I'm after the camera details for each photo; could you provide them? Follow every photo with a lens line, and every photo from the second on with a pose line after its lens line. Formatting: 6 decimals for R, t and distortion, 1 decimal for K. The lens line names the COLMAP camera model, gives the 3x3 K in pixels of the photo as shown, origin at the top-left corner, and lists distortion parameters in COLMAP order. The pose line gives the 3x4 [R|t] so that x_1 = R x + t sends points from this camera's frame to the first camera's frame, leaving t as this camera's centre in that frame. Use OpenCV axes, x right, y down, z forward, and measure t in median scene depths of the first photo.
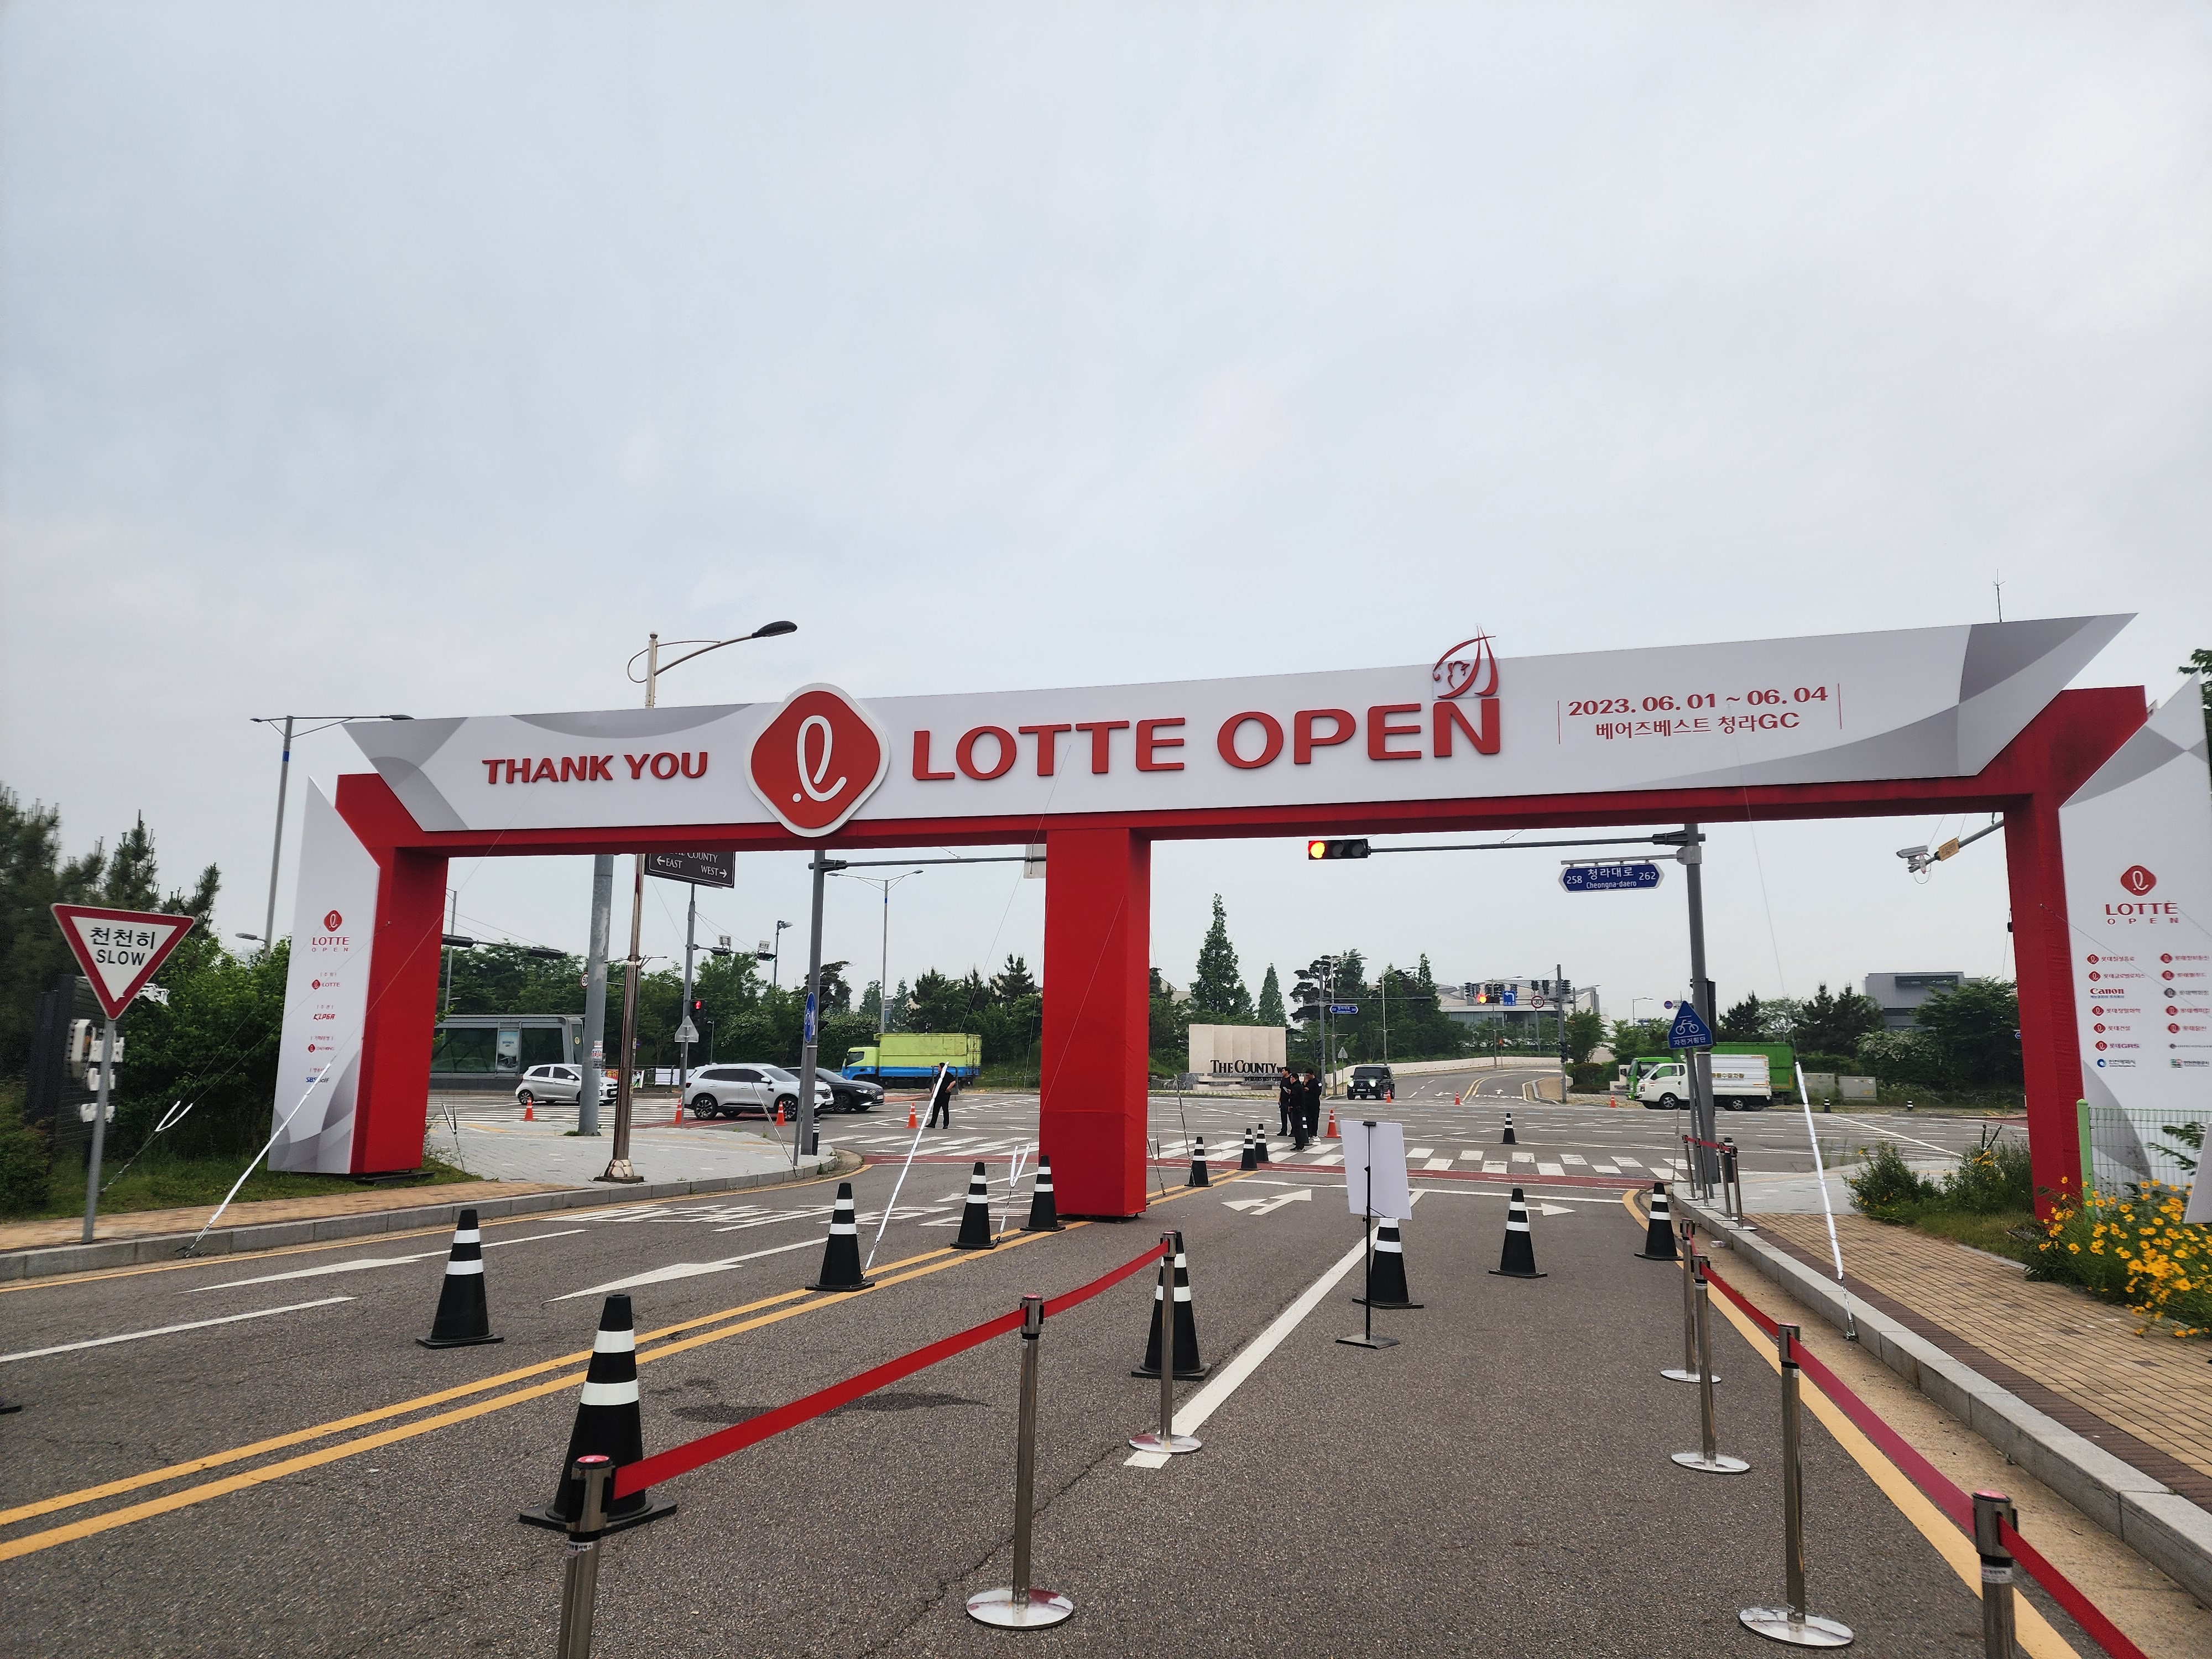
lens RADIAL K [[1457.7, 0, 1115.6], [0, 1457.7, 855.9], [0, 0, 1]] dist [0.087685, -0.103241]
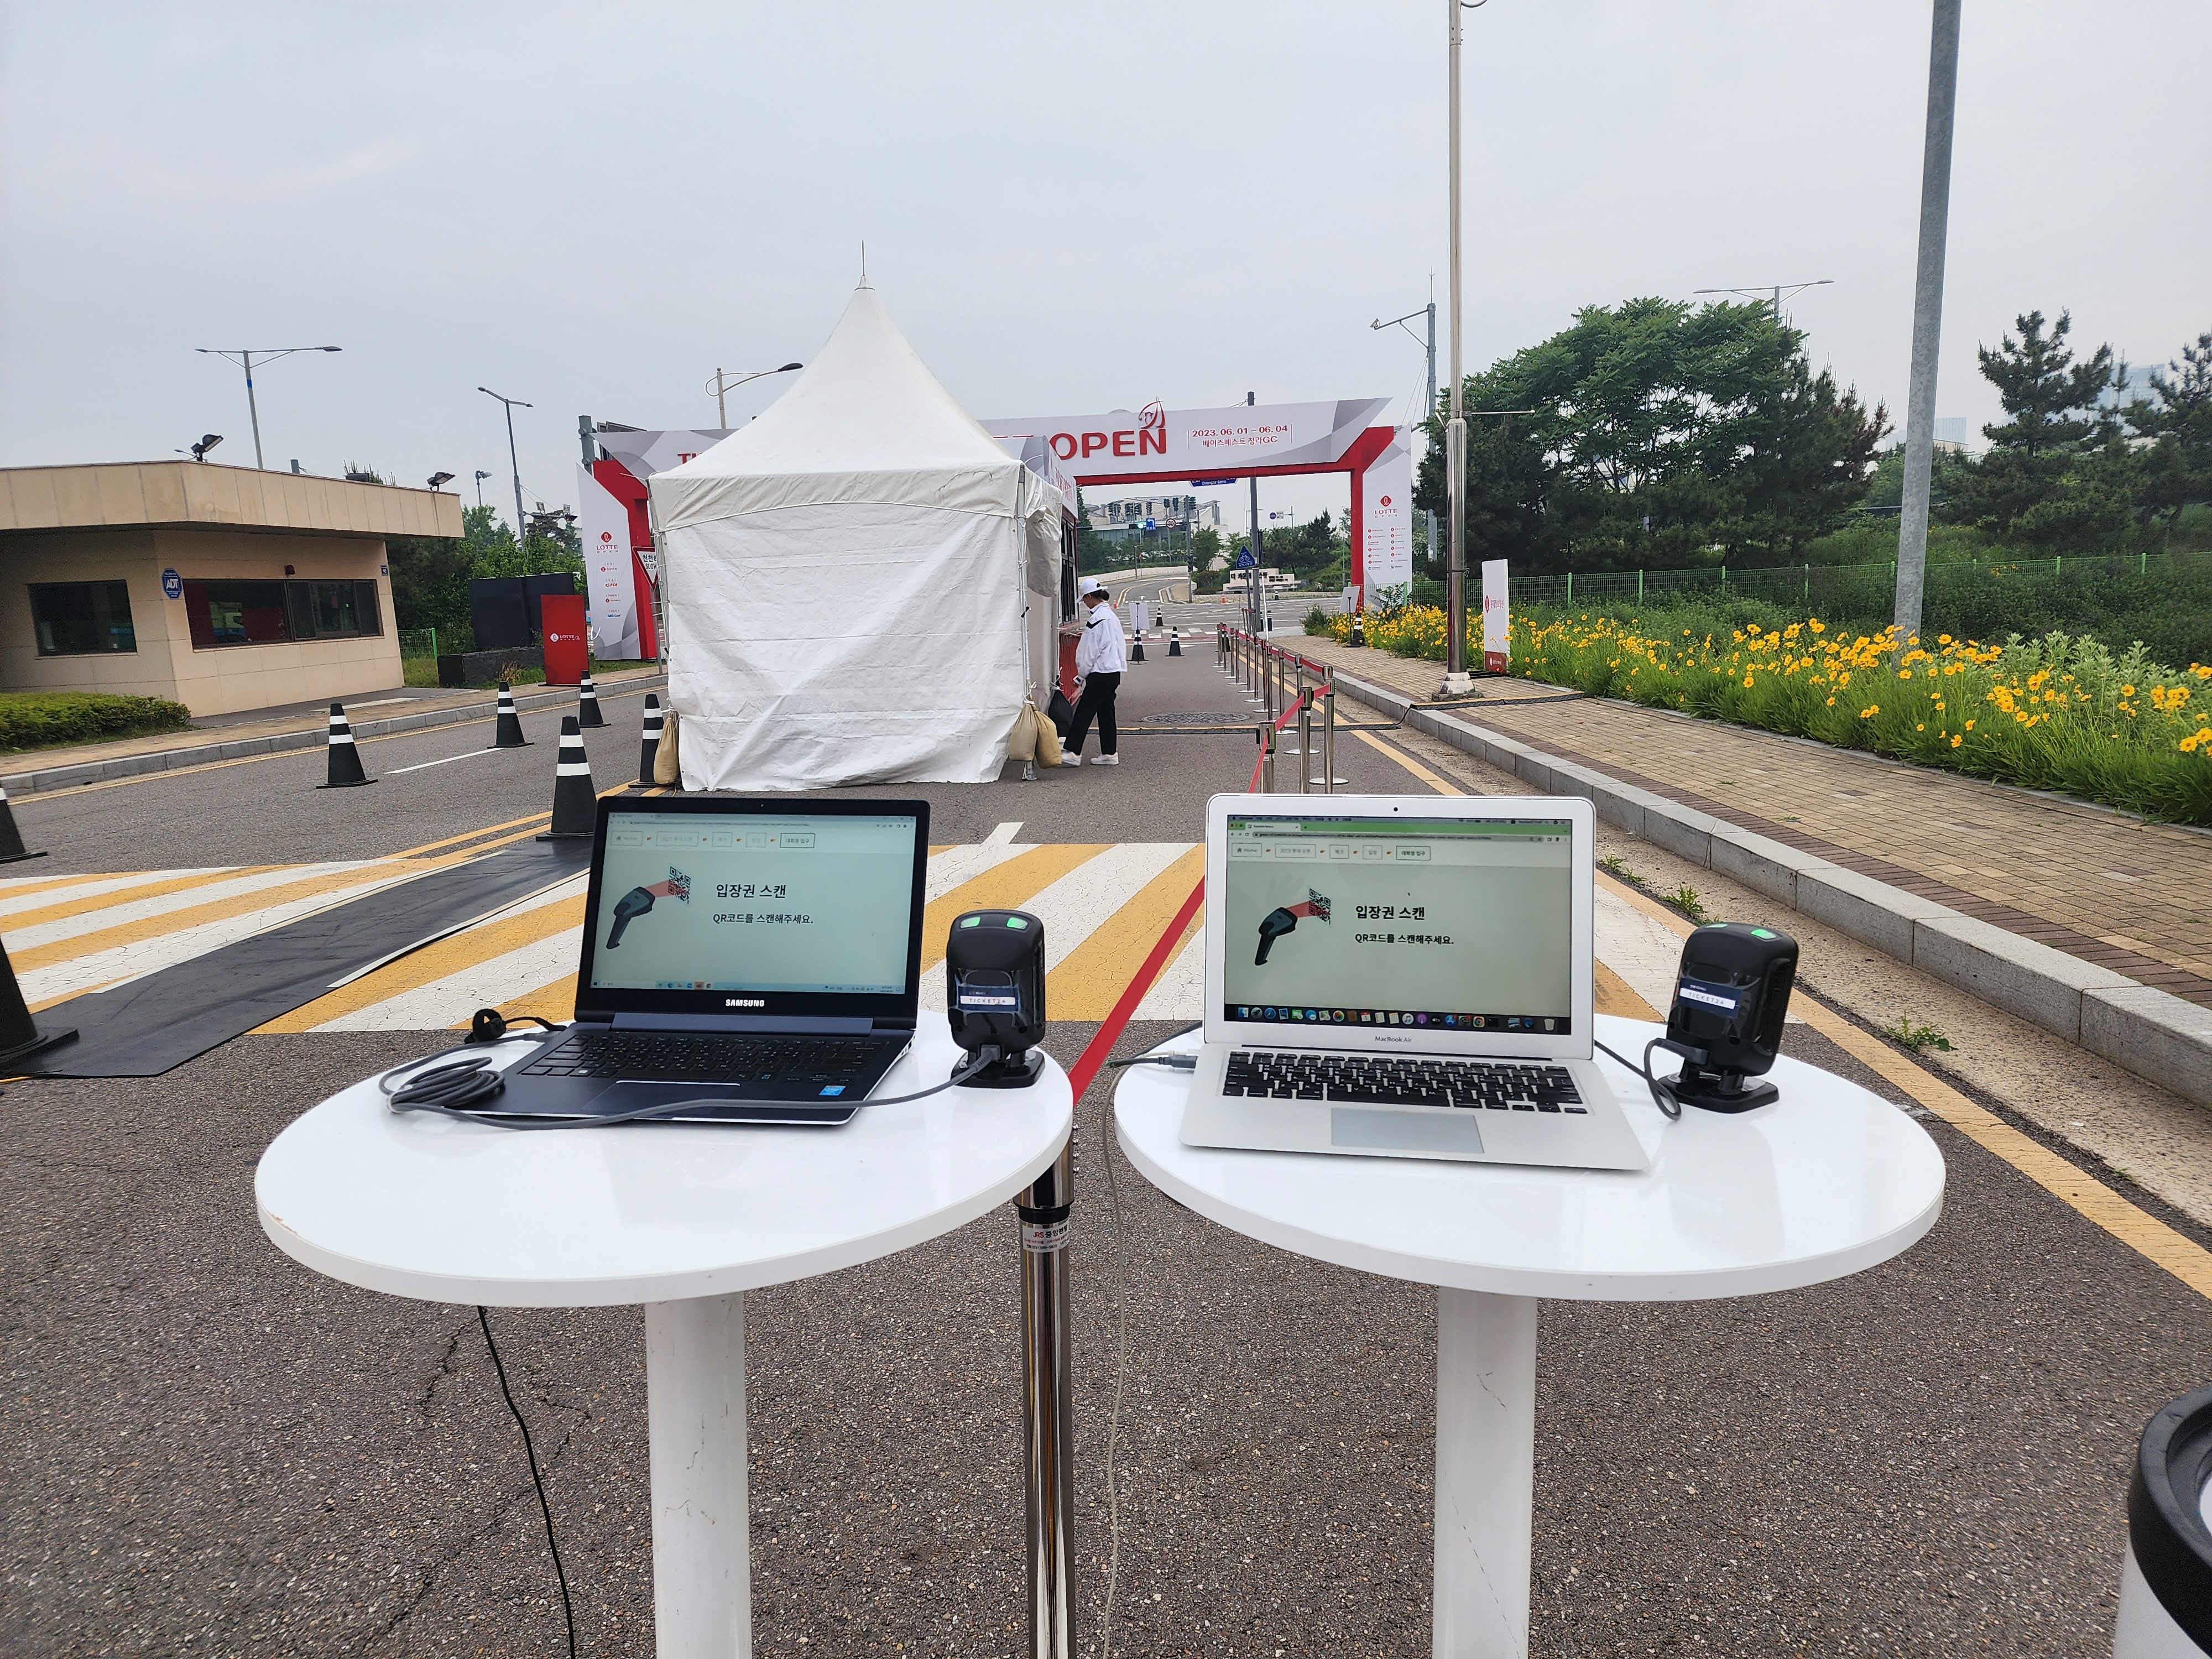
lens RADIAL K [[1454.4, 0, 1109.9], [0, 1454.4, 857.0], [0, 0, 1]] dist [0.057297, -0.044968]
pose [[0.970189, -0.095669, 0.222669, -0.329866], [0.019218, 0.946264, 0.322823, -0.166265], [-0.241588, -0.308920, 0.919893, -1.080153]]
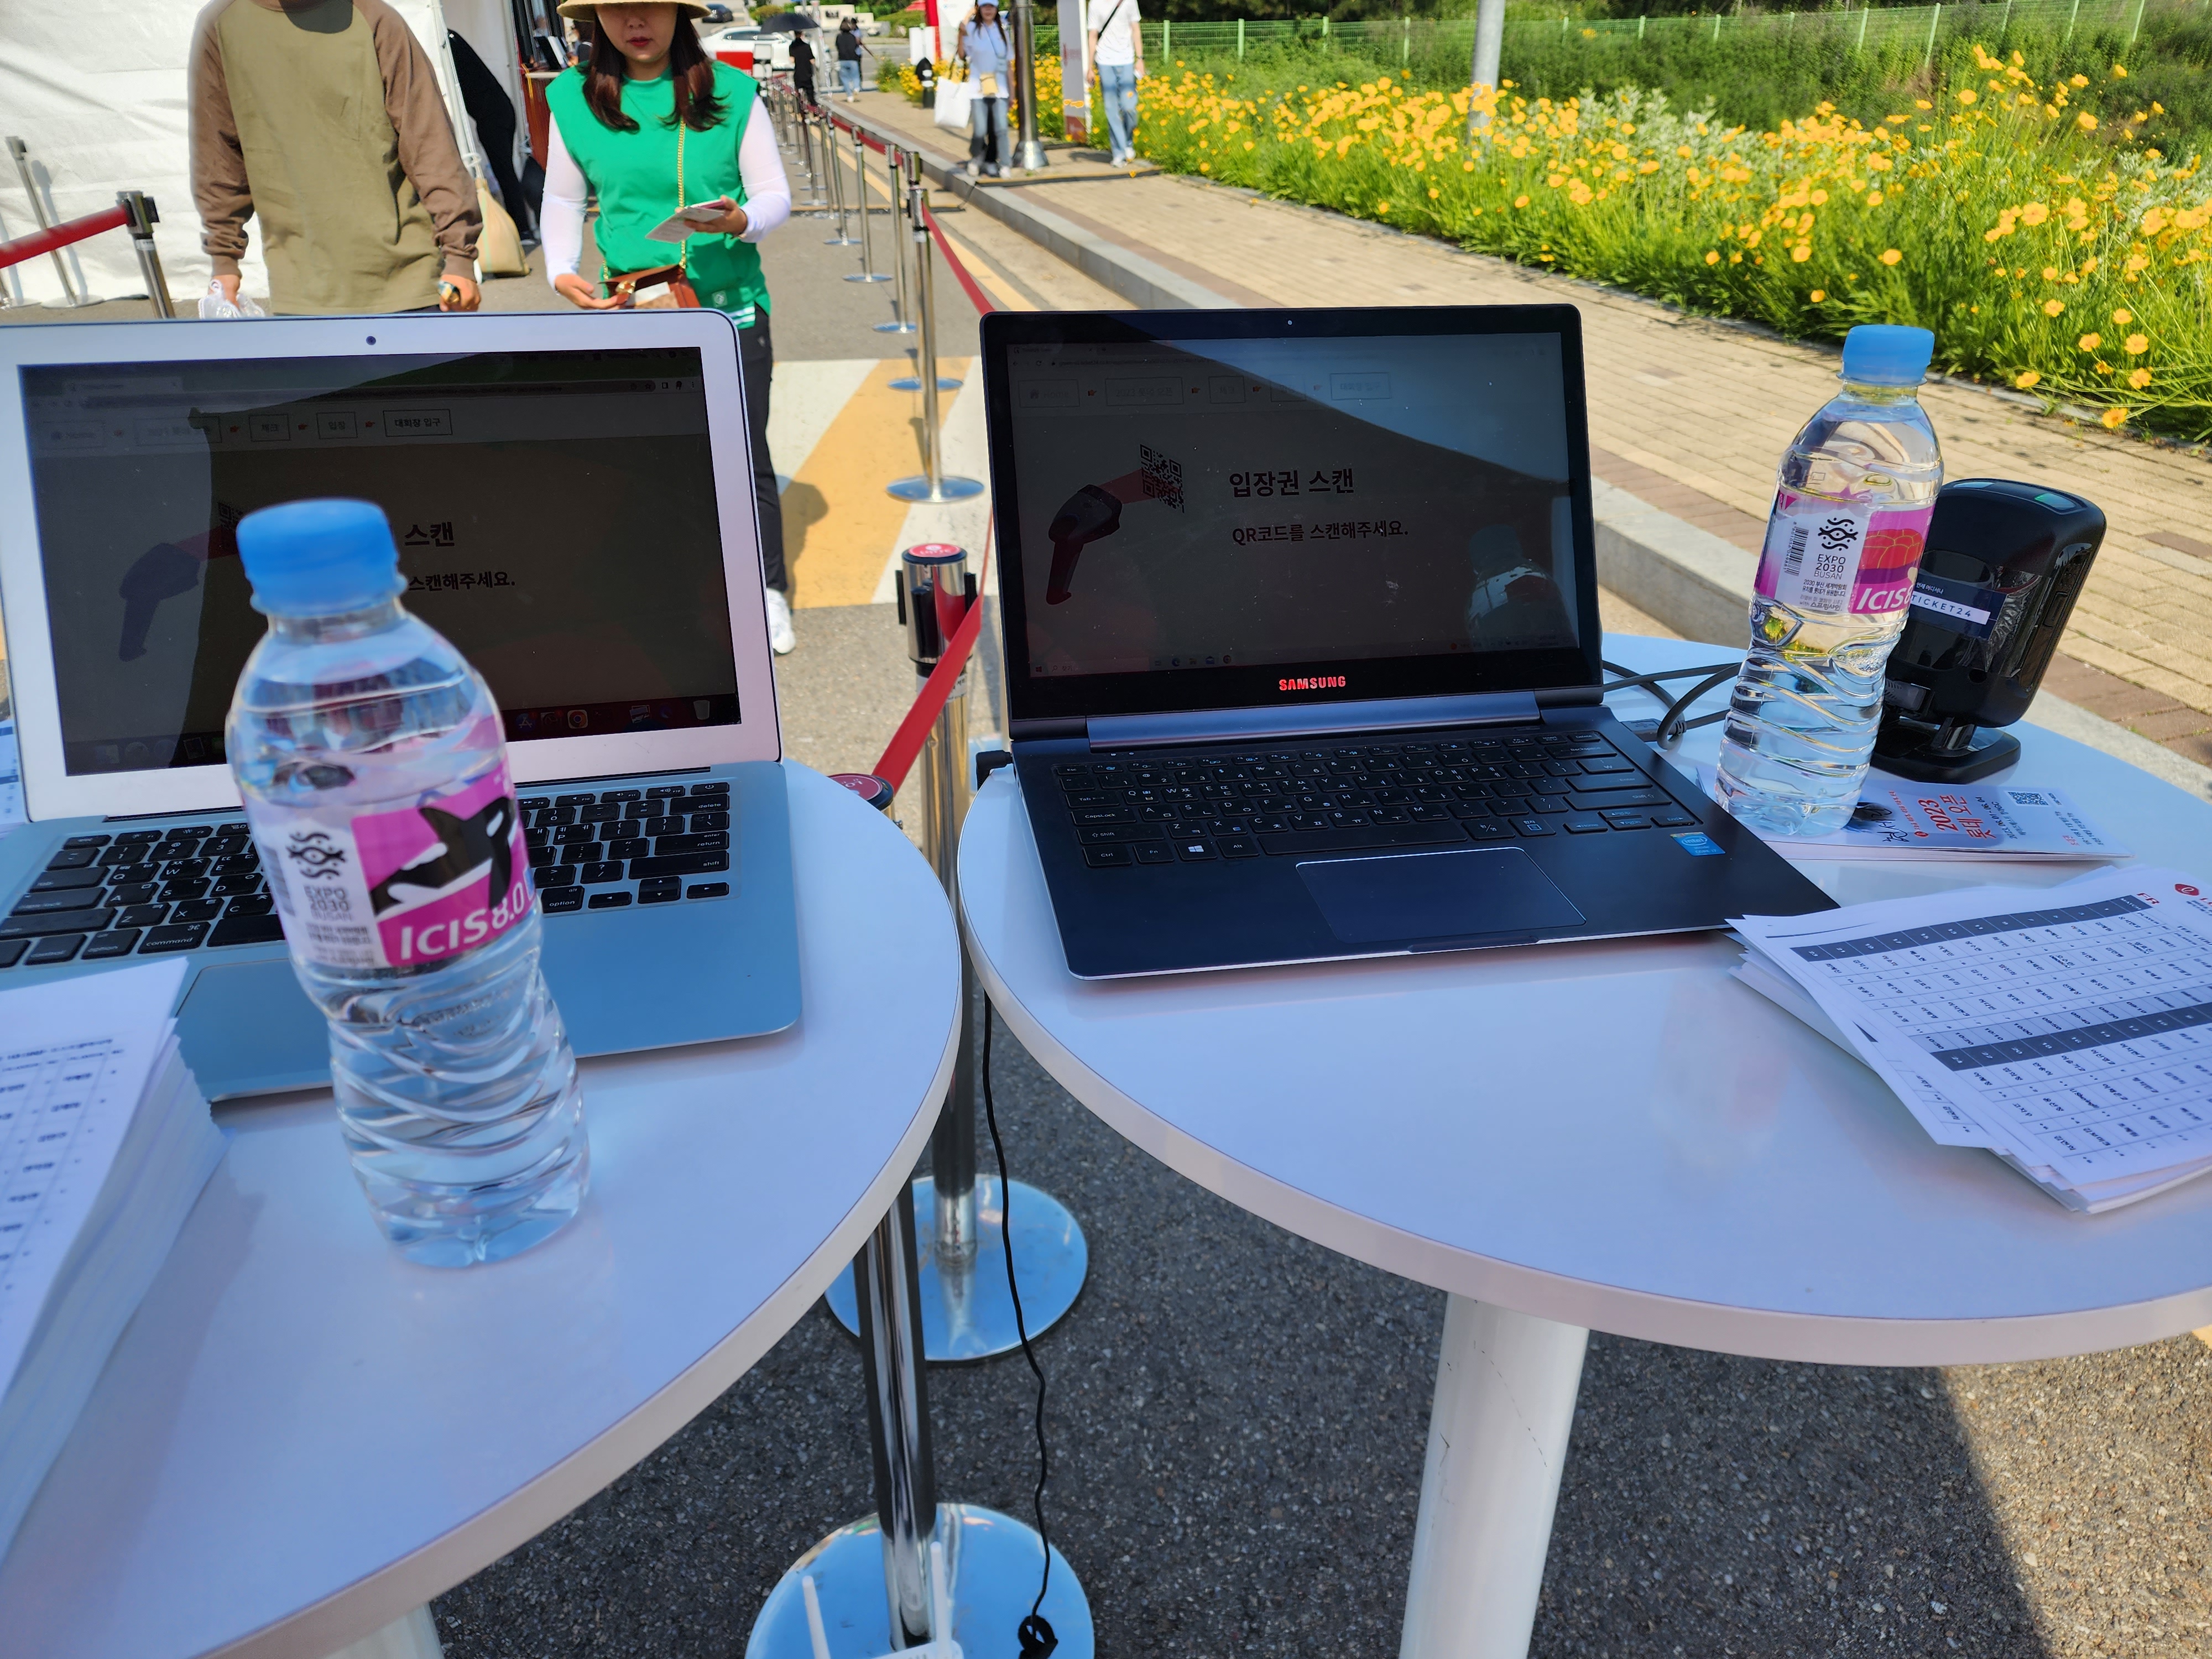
lens RADIAL K [[1454.4, 0, 1109.9], [0, 1454.4, 857.0], [0, 0, 1]] dist [0.057297, -0.044968]
pose [[0.879797, -0.260190, 0.397817, -0.289610], [-0.039161, 0.794375, 0.606164, -0.154918], [-0.473734, -0.548880, 0.688700, -1.047934]]
